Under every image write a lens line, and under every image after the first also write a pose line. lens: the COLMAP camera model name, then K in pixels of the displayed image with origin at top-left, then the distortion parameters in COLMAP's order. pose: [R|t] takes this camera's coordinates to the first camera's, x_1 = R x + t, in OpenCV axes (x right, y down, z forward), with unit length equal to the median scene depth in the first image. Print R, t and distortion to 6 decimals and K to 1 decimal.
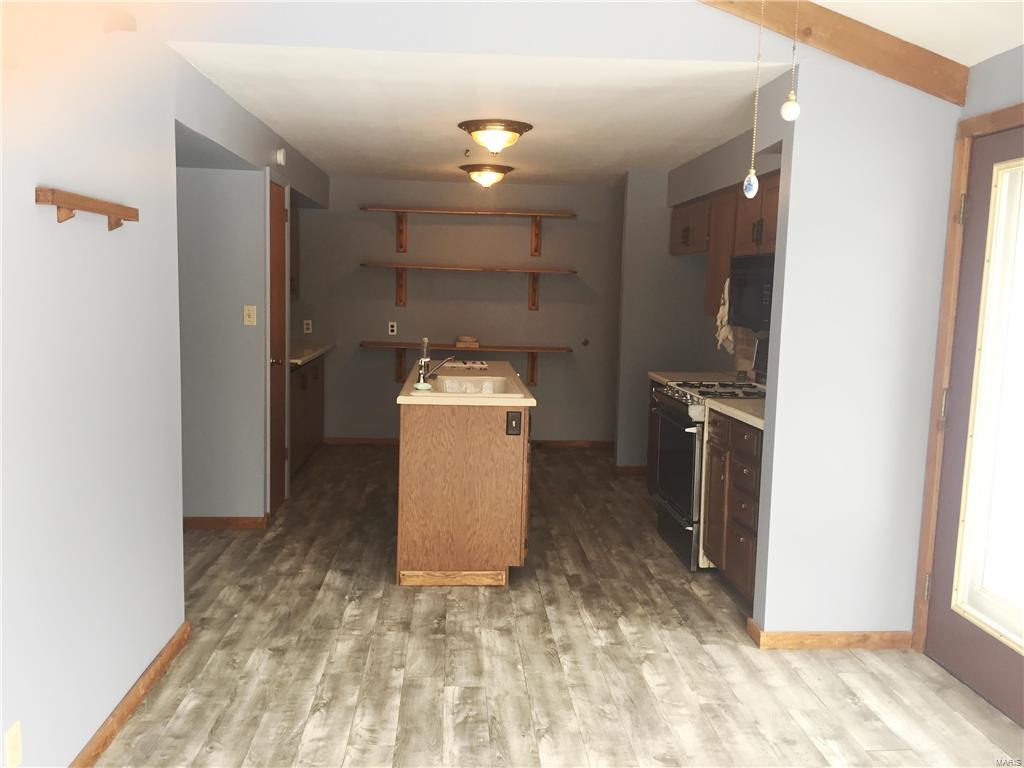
lens RADIAL K [[882.8, 0, 515.7], [0, 882.8, 383.6], [0, 0, 1]] dist [0.064067, -0.104664]
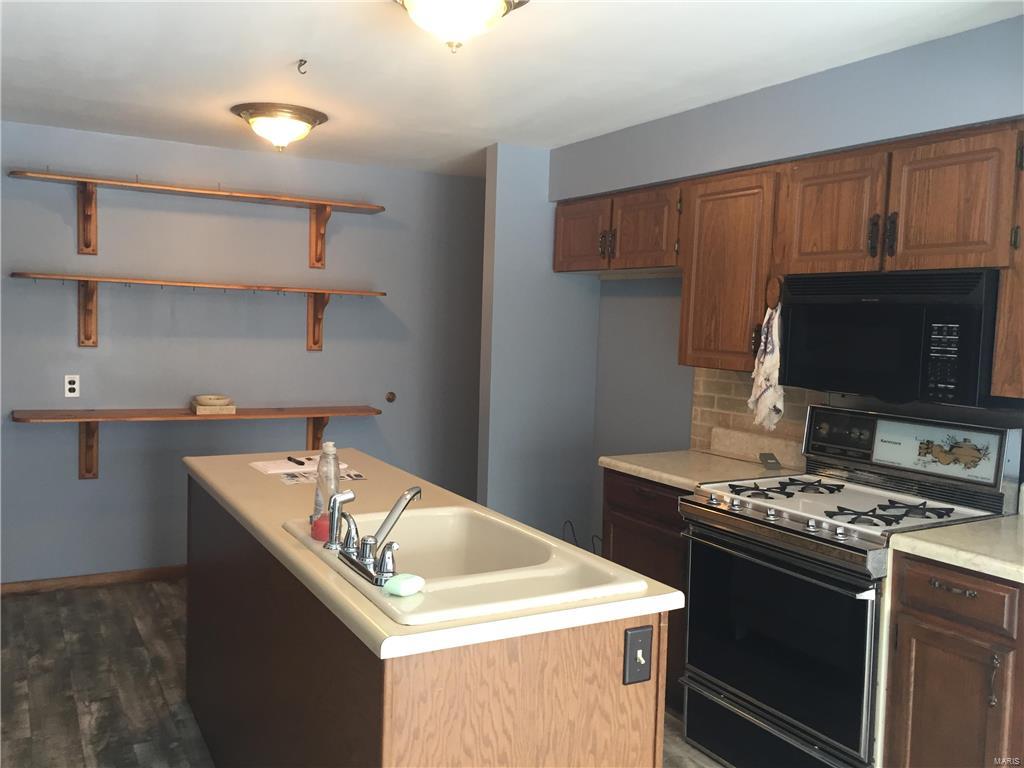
lens RADIAL K [[882.8, 0, 515.7], [0, 882.8, 383.6], [0, 0, 1]] dist [0.064067, -0.104664]
pose [[0.901910, -0.029040, 0.430946, -0.151492], [0.039010, 0.999136, -0.014314, -0.052159], [-0.430158, 0.029721, 0.902264, 0.415845]]
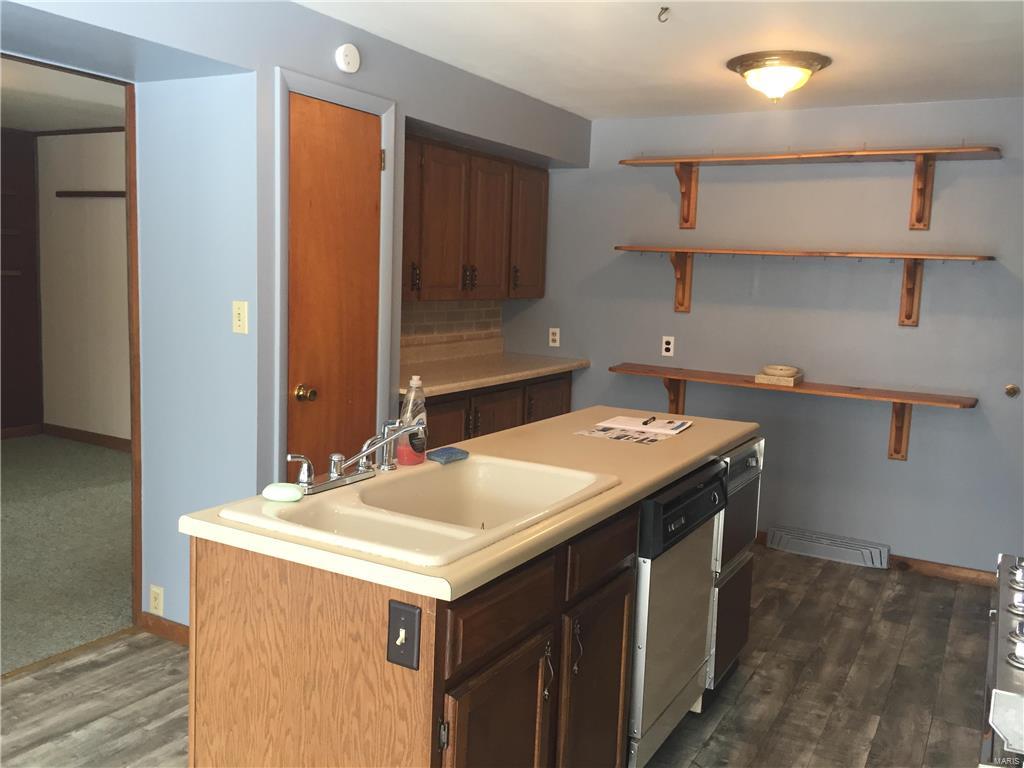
lens RADIAL K [[882.8, 0, 515.7], [0, 882.8, 383.6], [0, 0, 1]] dist [0.064067, -0.104664]
pose [[0.831944, 0.076132, -0.549612, 0.149569], [-0.078892, 0.996709, 0.018646, -0.044944], [0.549223, 0.027848, 0.835212, 0.465262]]
